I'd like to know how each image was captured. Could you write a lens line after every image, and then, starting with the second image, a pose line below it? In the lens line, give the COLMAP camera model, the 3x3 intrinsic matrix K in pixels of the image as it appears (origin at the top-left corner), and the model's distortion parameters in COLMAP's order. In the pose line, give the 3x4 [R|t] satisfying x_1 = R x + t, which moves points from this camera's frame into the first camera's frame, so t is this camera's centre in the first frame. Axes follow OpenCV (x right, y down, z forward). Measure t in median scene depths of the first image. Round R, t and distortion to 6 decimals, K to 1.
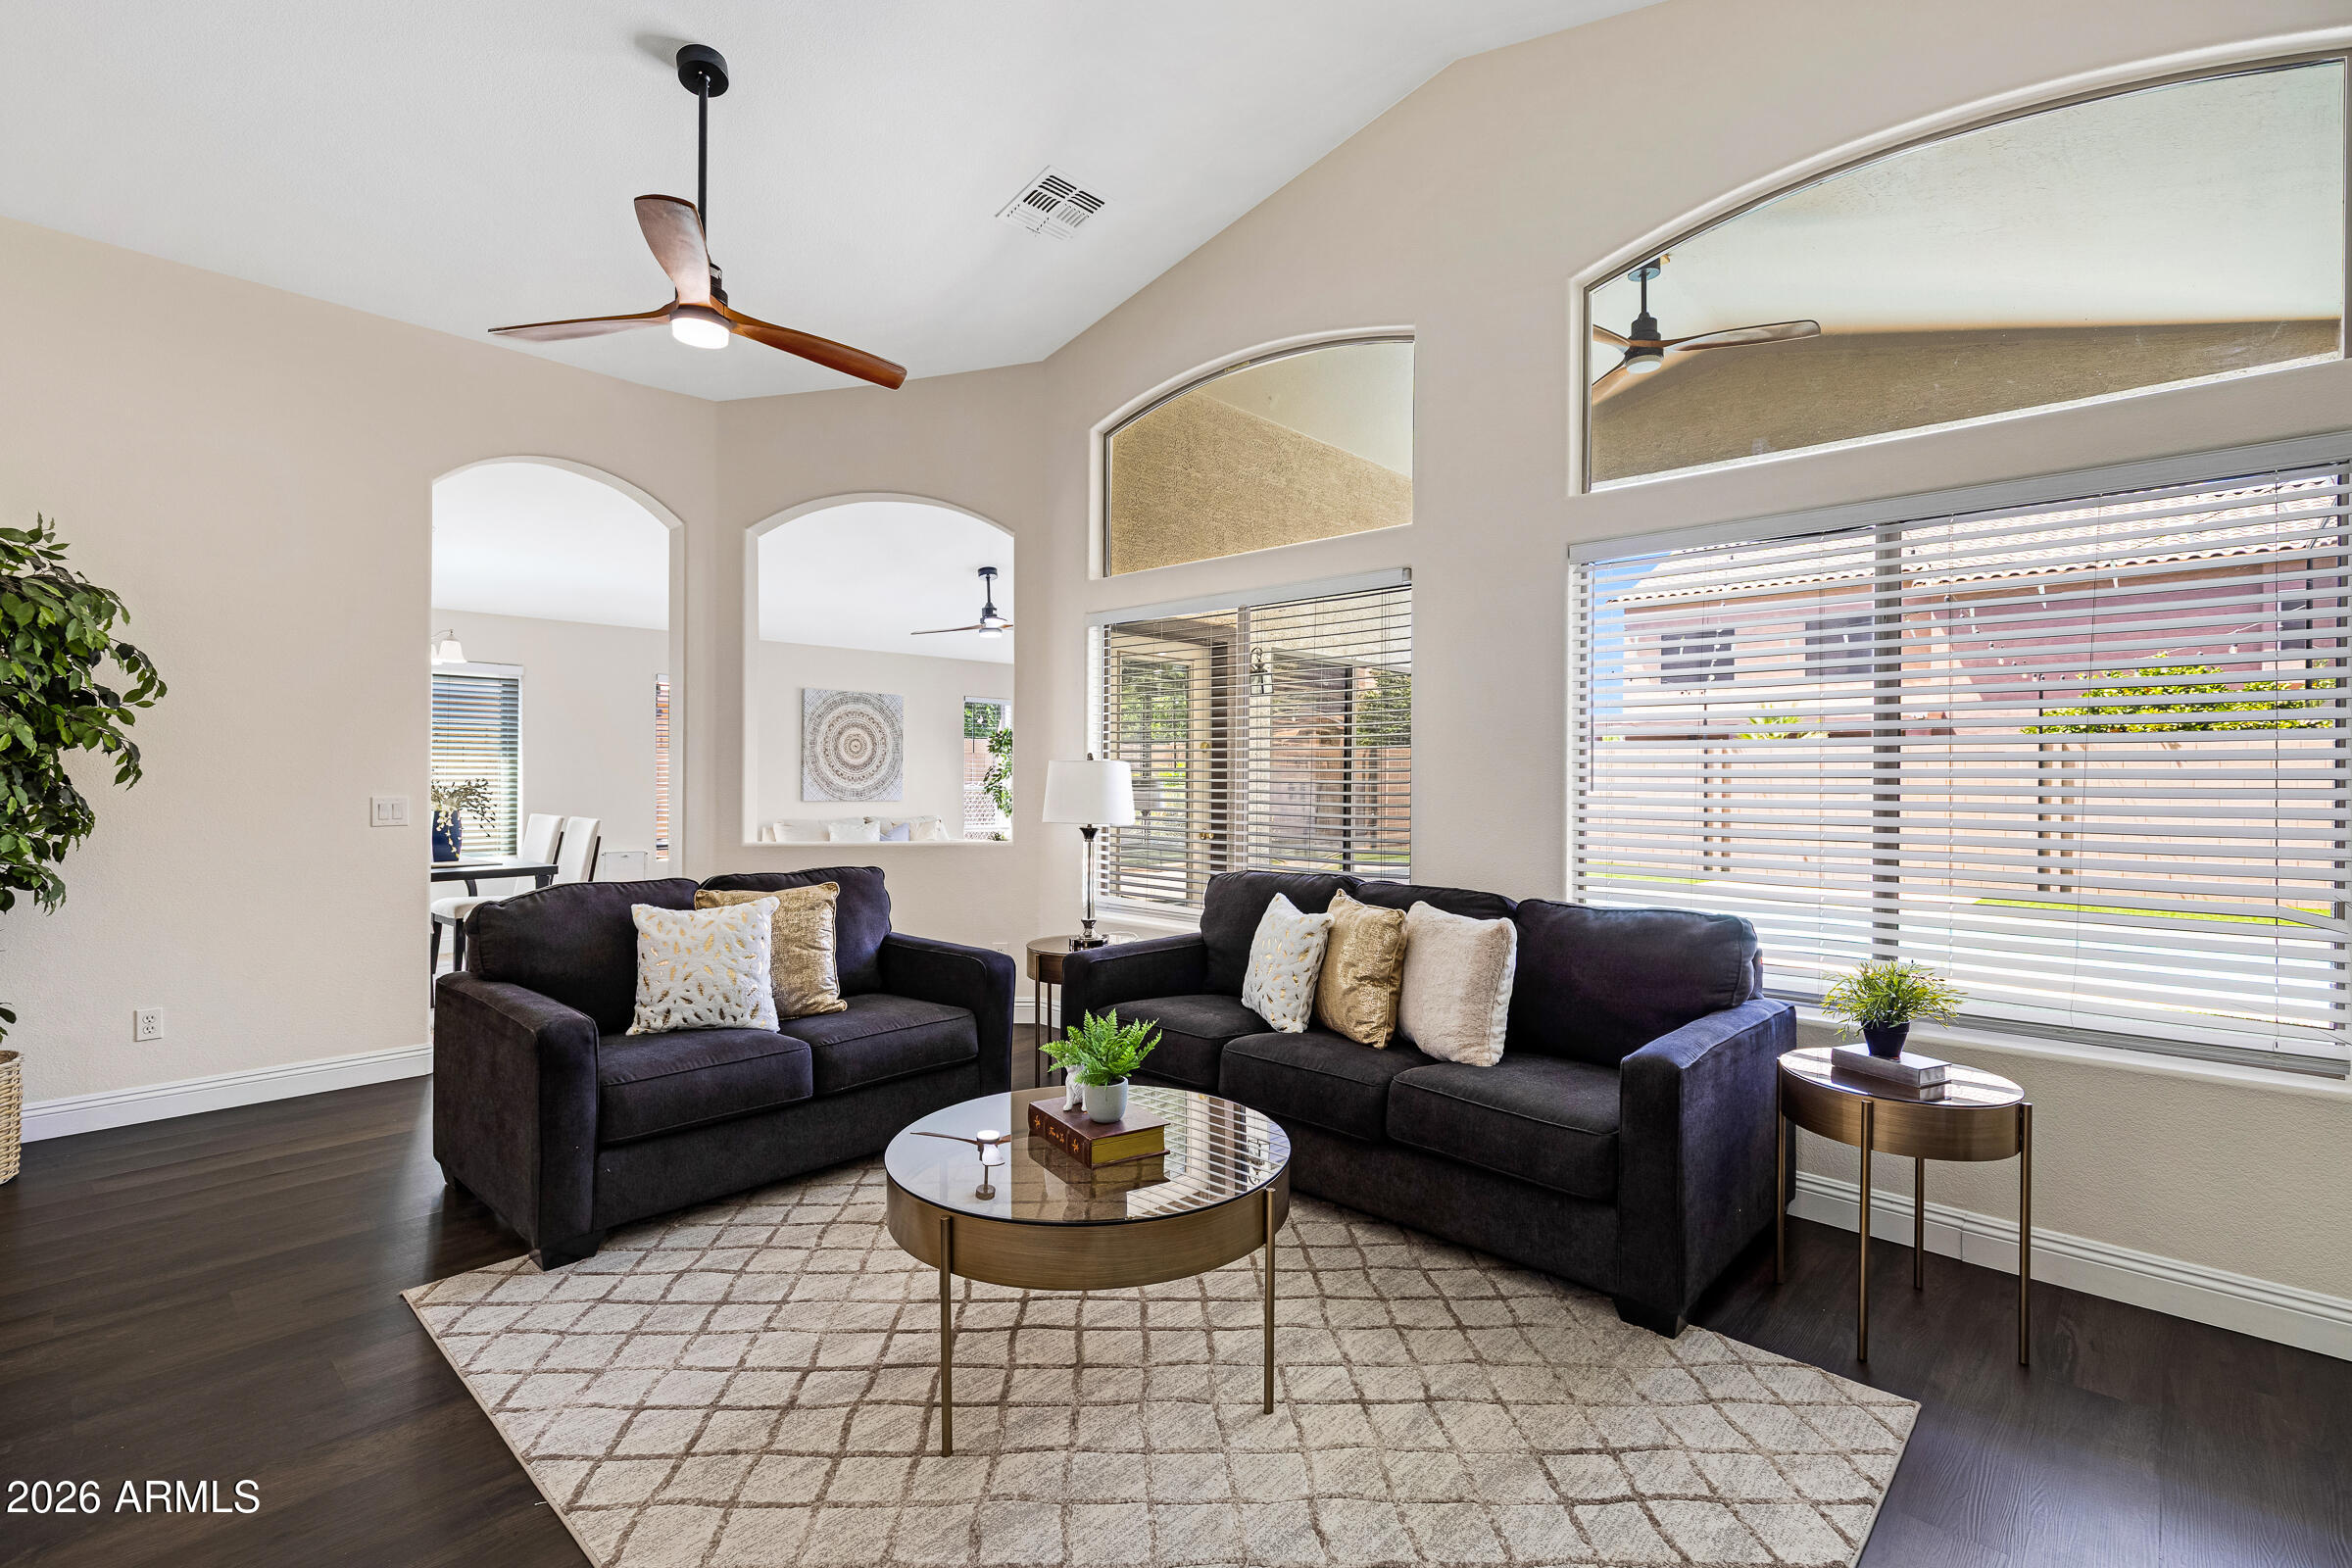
lens RADIAL K [[1095.3, 0, 1189.7], [0, 1095.3, 785.8], [0, 0, 1]] dist [-0.003850, -0.000372]
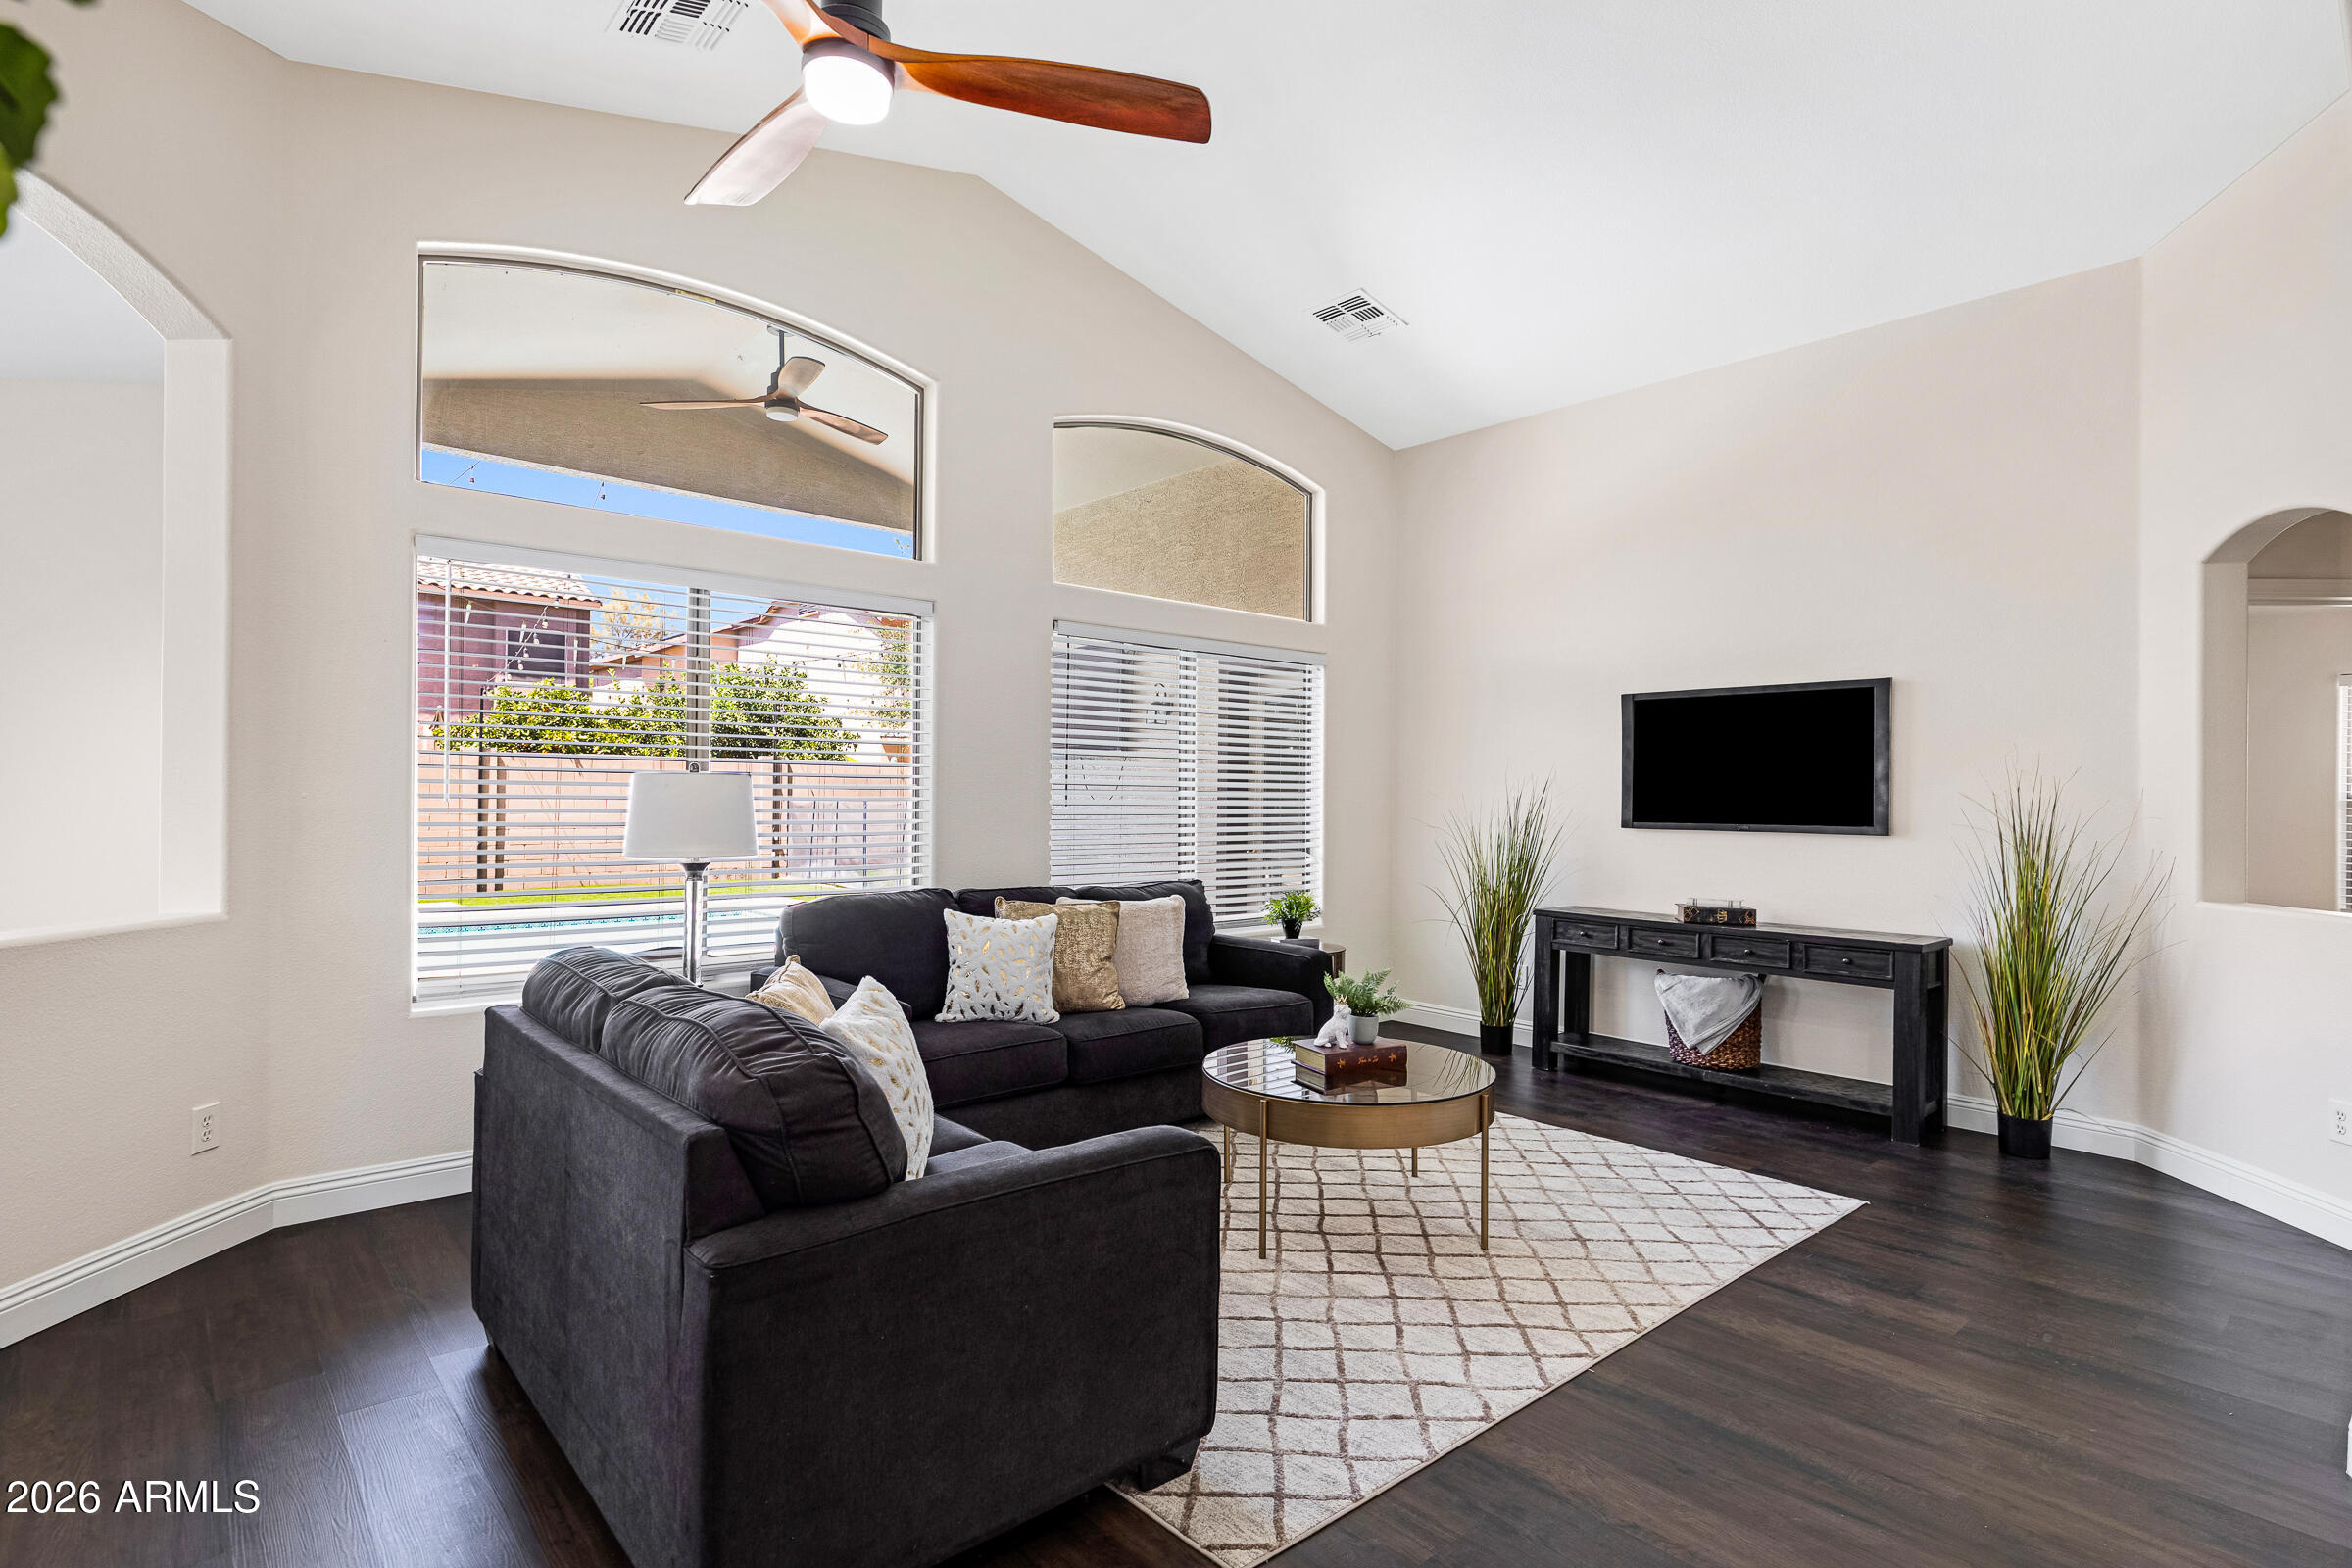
lens RADIAL K [[1137.6, 0, 1176.0], [0, 1137.6, 784.0], [0, 0, 1]] dist [0.000629, -0.000392]
pose [[0.114800, 0.003416, 0.993383, -1.572762], [-0.000093, 0.999994, -0.003428, -0.040768], [-0.993389, 0.000301, 0.114800, 1.039459]]
